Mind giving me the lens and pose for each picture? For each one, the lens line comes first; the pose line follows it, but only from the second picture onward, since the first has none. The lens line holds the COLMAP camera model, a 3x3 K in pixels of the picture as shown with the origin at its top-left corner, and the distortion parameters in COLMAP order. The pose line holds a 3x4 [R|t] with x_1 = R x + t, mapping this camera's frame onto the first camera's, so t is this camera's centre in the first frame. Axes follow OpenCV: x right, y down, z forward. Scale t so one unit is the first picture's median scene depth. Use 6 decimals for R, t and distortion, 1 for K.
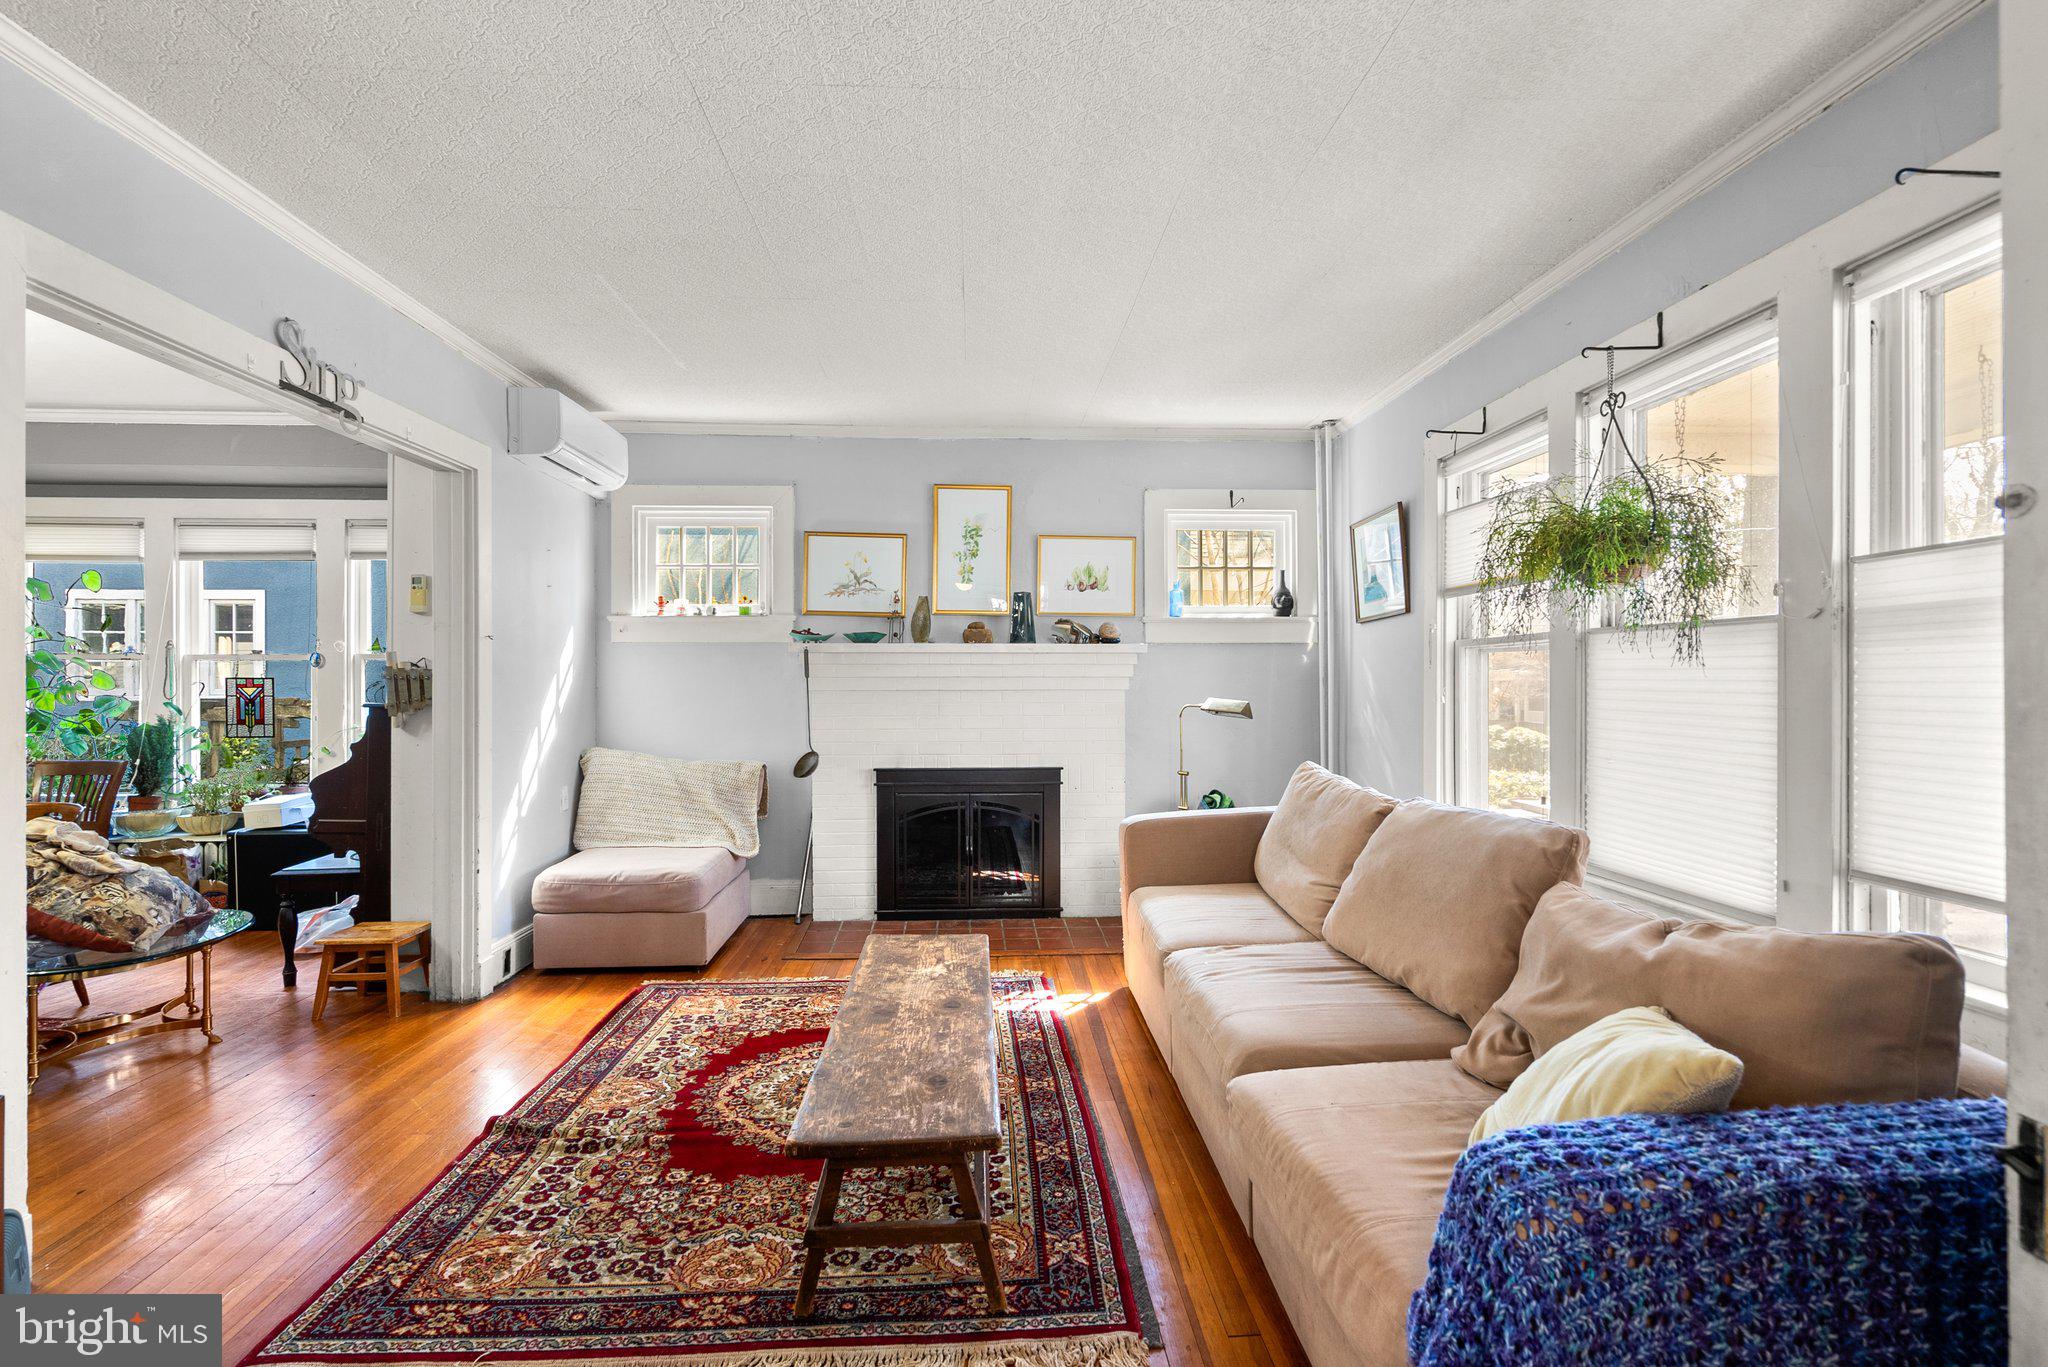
lens RADIAL K [[963.3, 0, 1023.0], [0, 963.3, 684.7], [0, 0, 1]] dist [-0.001006, -0.000222]
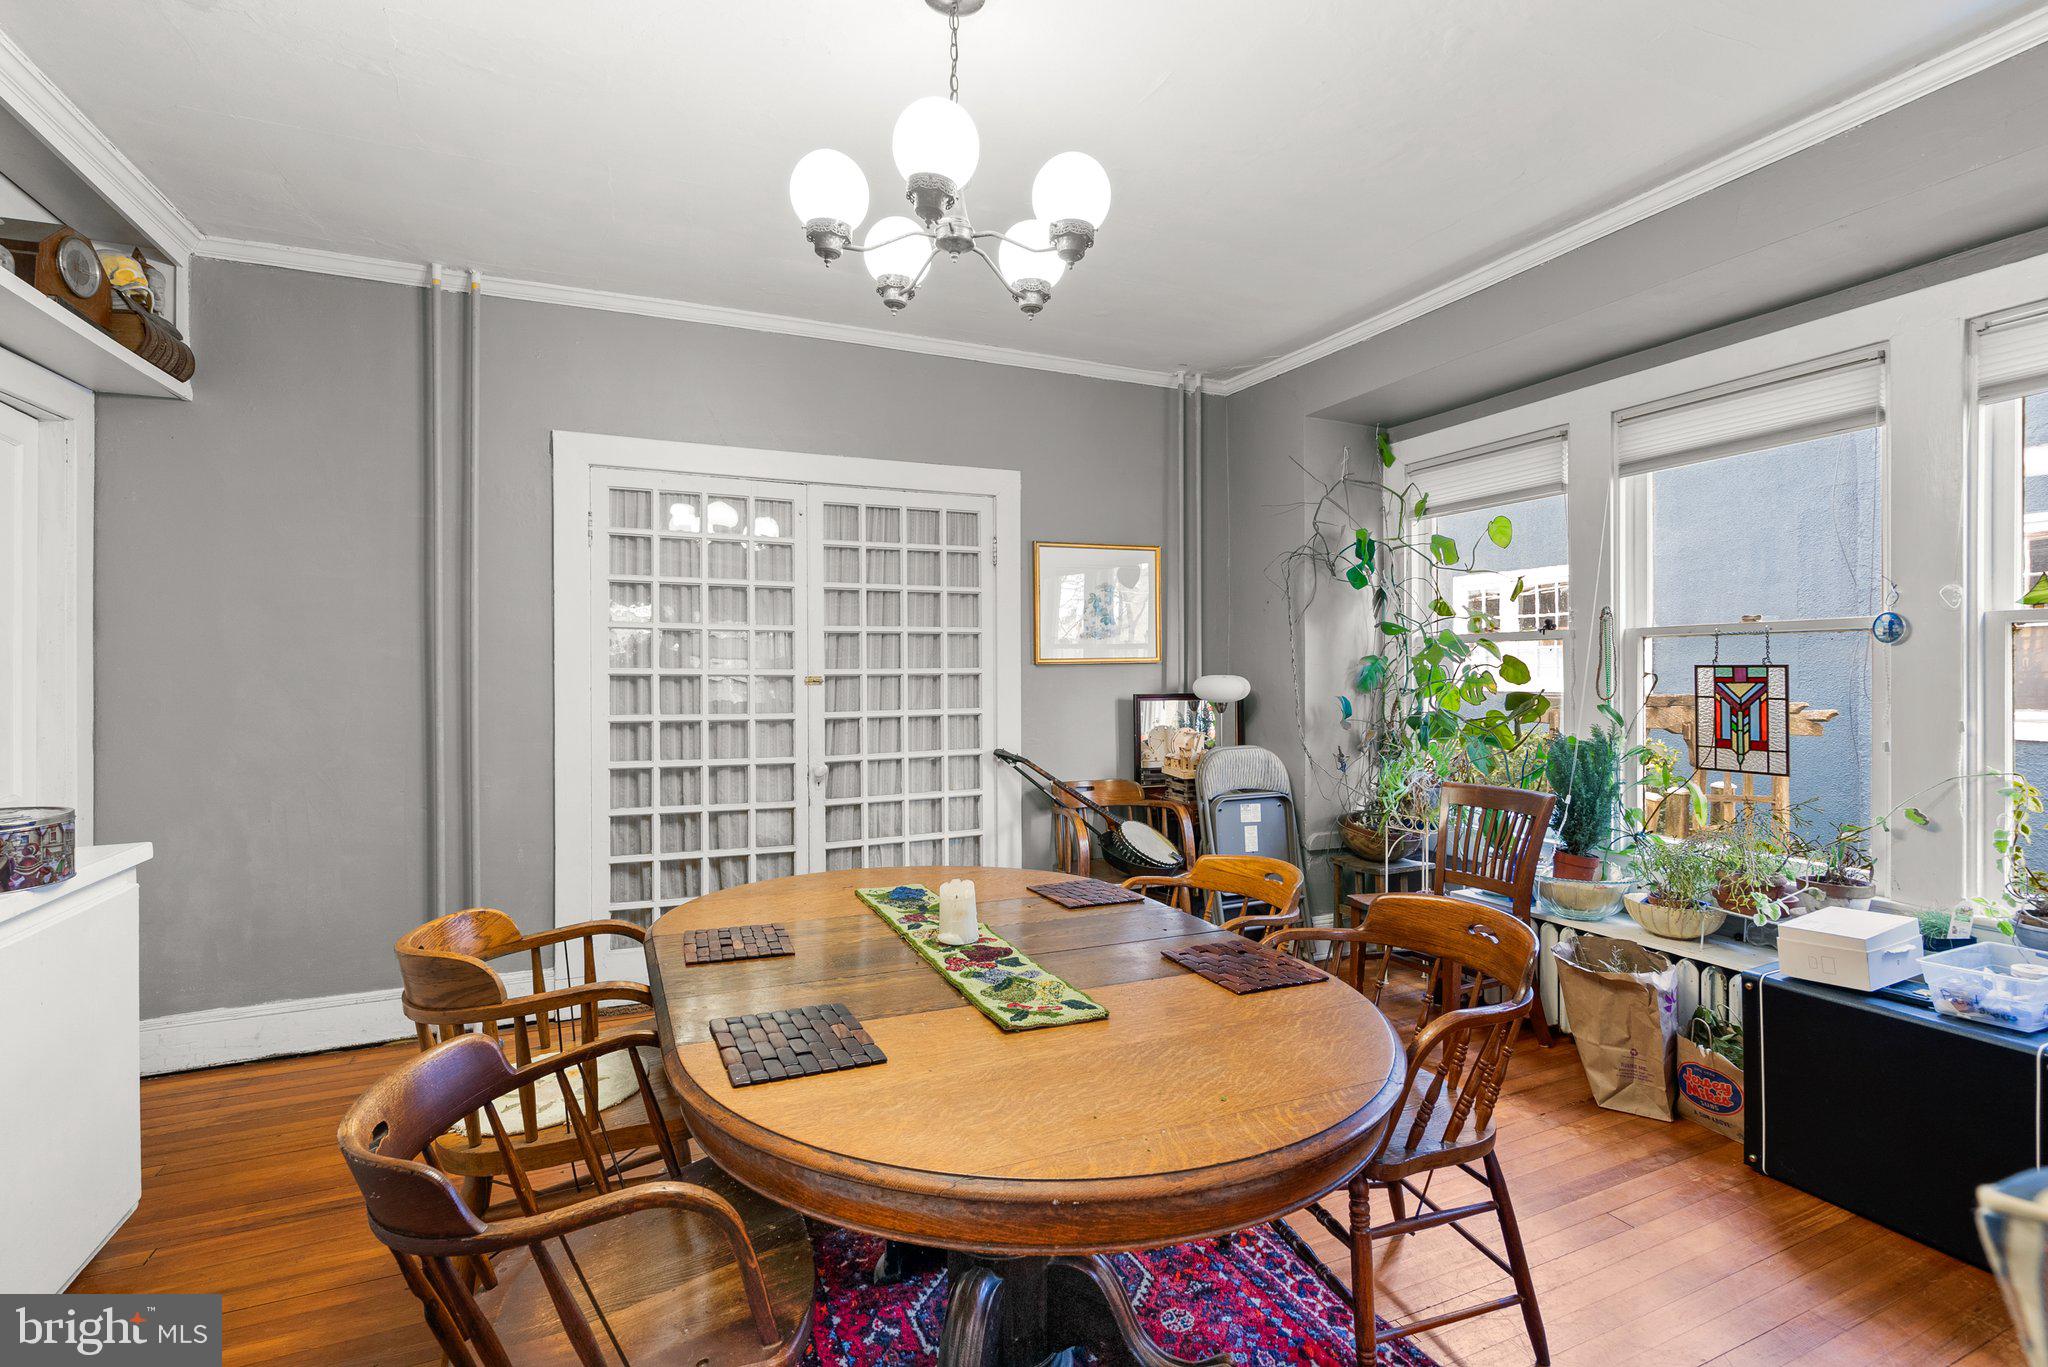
lens RADIAL K [[928.0, 0, 1015.5], [0, 928.0, 676.3], [0, 0, 1]] dist [-0.002579, -0.000288]
pose [[0.355290, 0.002506, -0.934753, -0.608919], [-0.001010, 0.999997, 0.002297, -0.002179], [0.934756, 0.000128, 0.355291, 0.564250]]
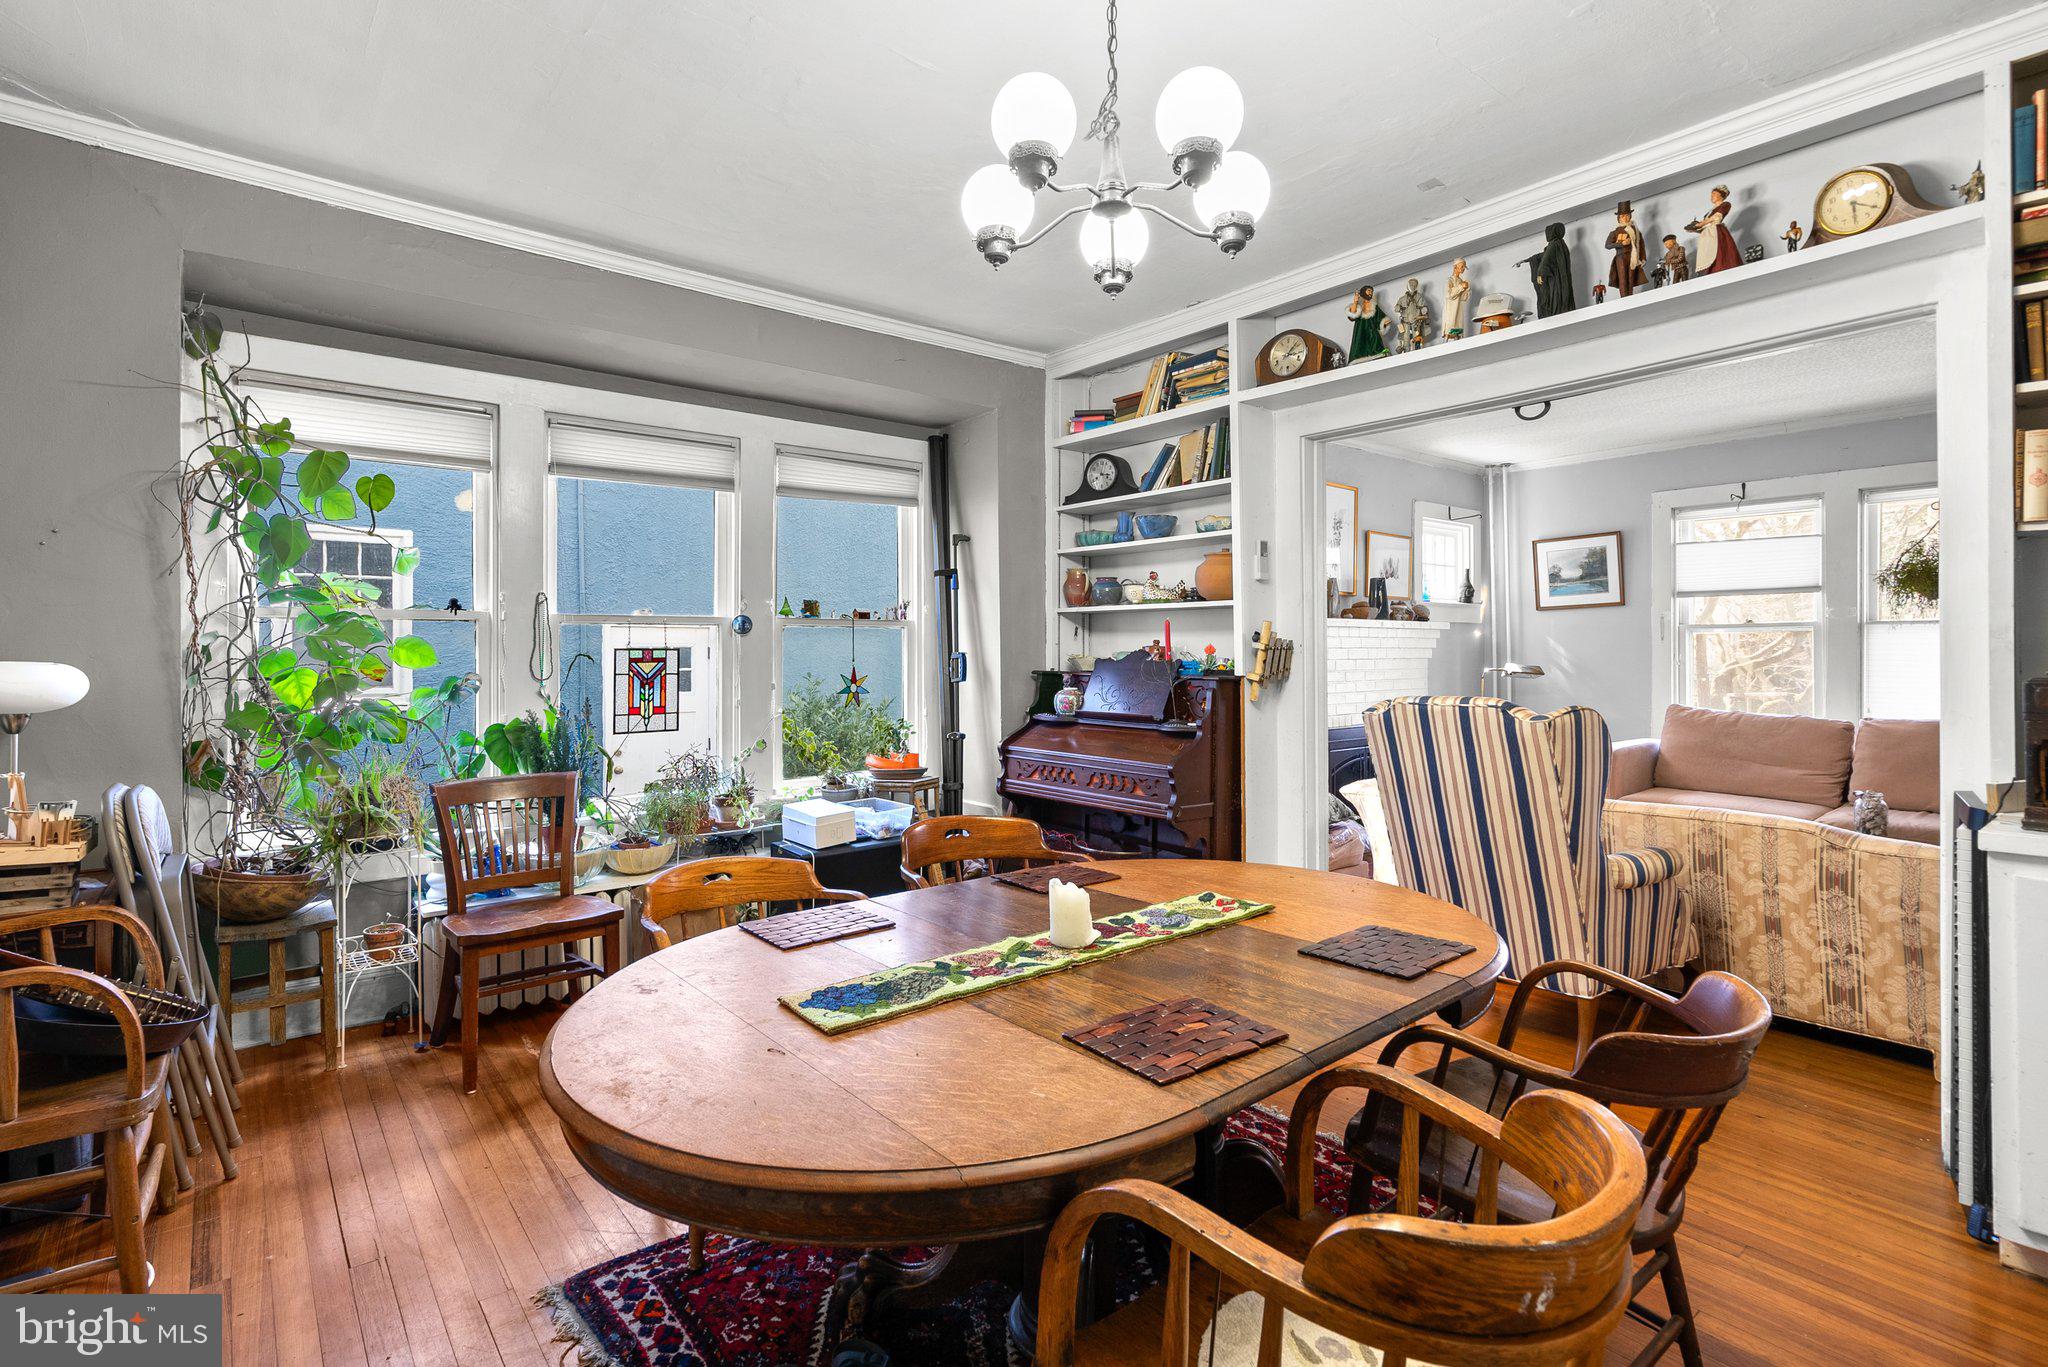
lens RADIAL K [[973.2, 0, 1010.6], [0, 973.2, 652.5], [0, 0, 1]] dist [0.001017, 0.000403]
pose [[0.811482, -0.002510, 0.584372, -1.355388], [0.005441, 0.999980, -0.003260, -0.000751], [-0.584352, 0.005825, 0.811479, 0.350247]]
